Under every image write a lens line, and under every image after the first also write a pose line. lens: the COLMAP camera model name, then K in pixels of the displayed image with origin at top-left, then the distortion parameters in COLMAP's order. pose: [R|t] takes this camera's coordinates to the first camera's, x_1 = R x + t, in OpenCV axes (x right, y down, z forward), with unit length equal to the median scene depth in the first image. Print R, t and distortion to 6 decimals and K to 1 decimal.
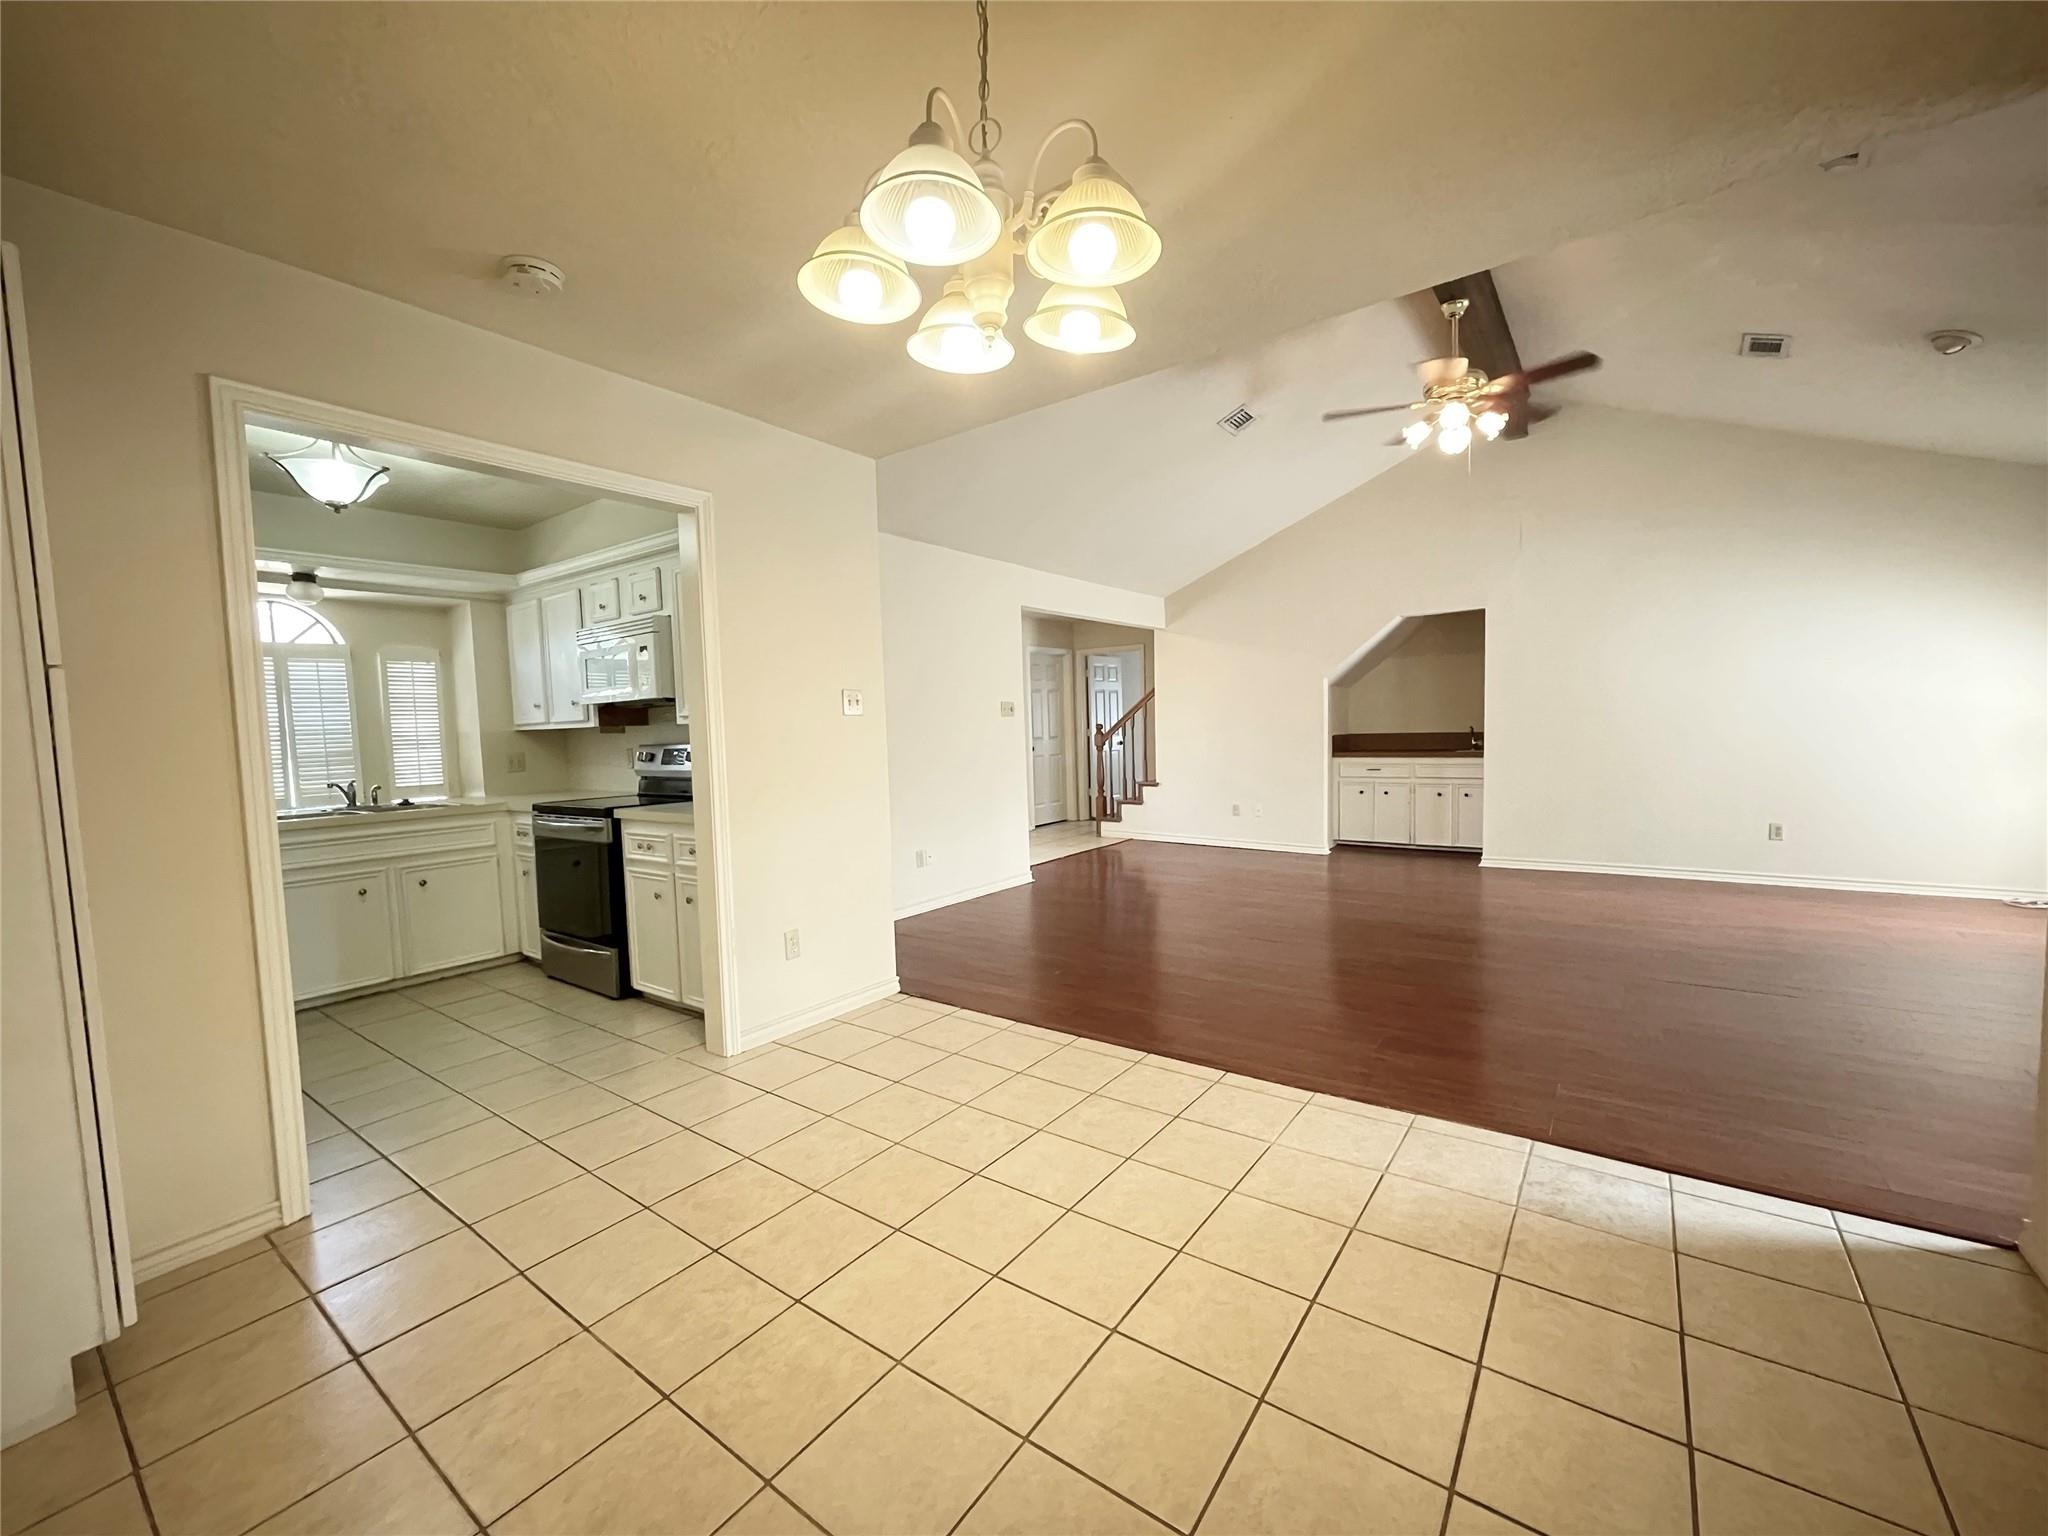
lens RADIAL K [[824.6, 0, 1012.1], [0, 824.6, 775.8], [0, 0, 1]] dist [-0.001704, -0.000093]
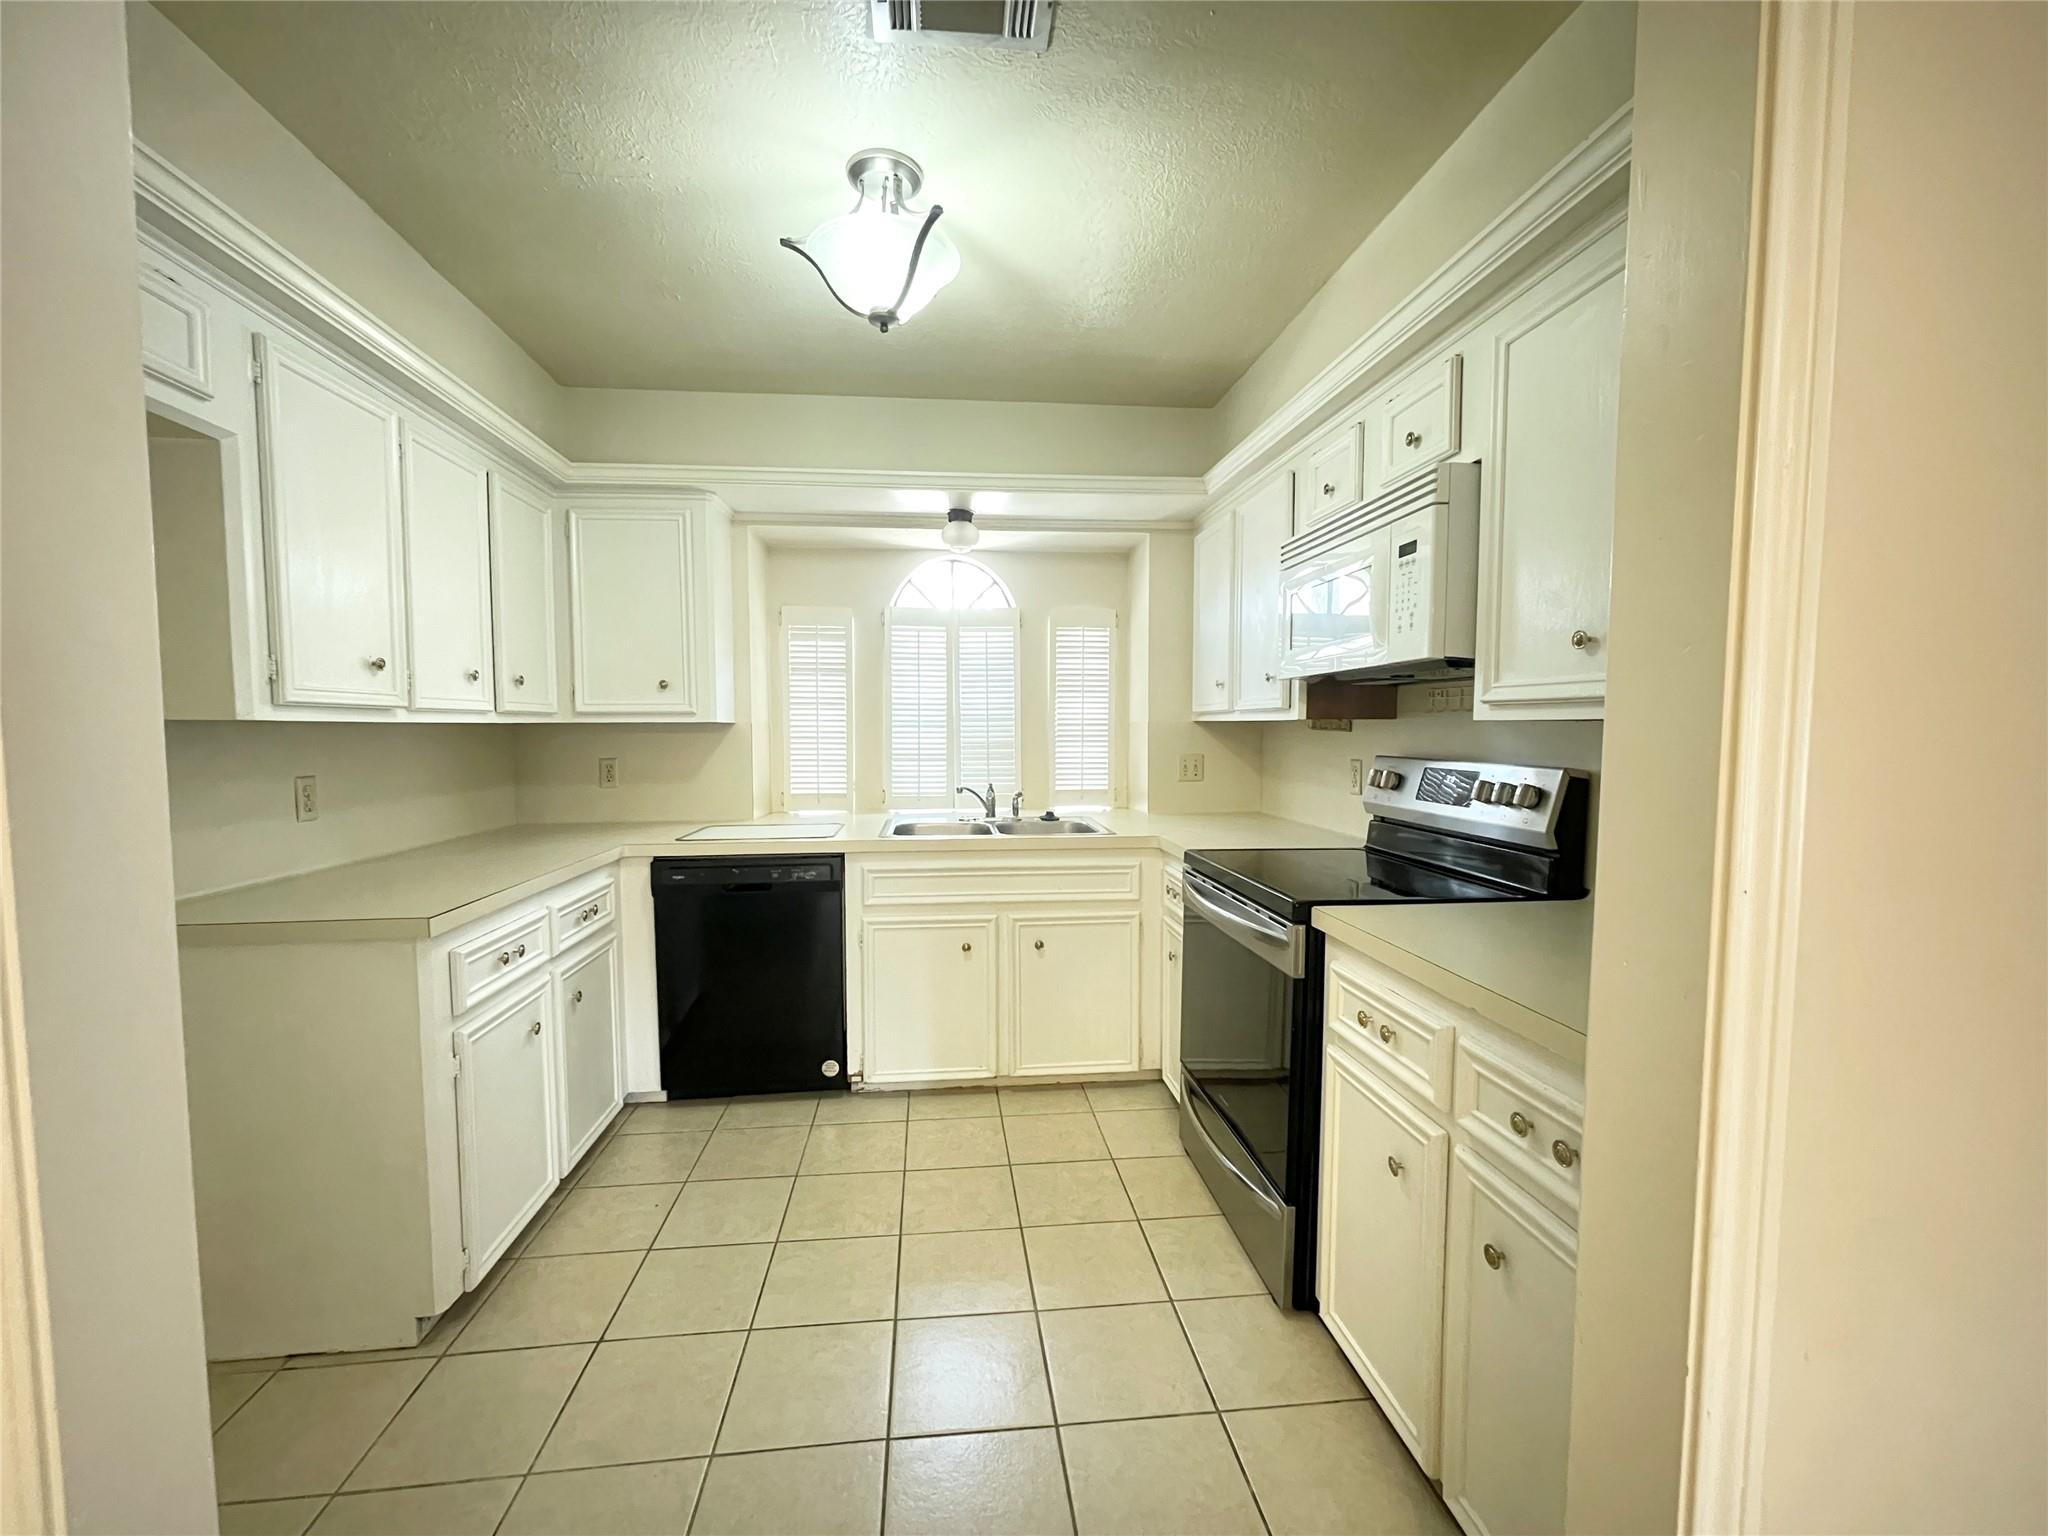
lens RADIAL K [[824.6, 0, 1012.1], [0, 824.6, 775.8], [0, 0, 1]] dist [-0.001704, -0.000093]
pose [[0.675848, 0.075844, -0.733129, -0.231178], [-0.067005, 0.996895, 0.041361, -0.032457], [0.733989, 0.021170, 0.678831, 0.490785]]
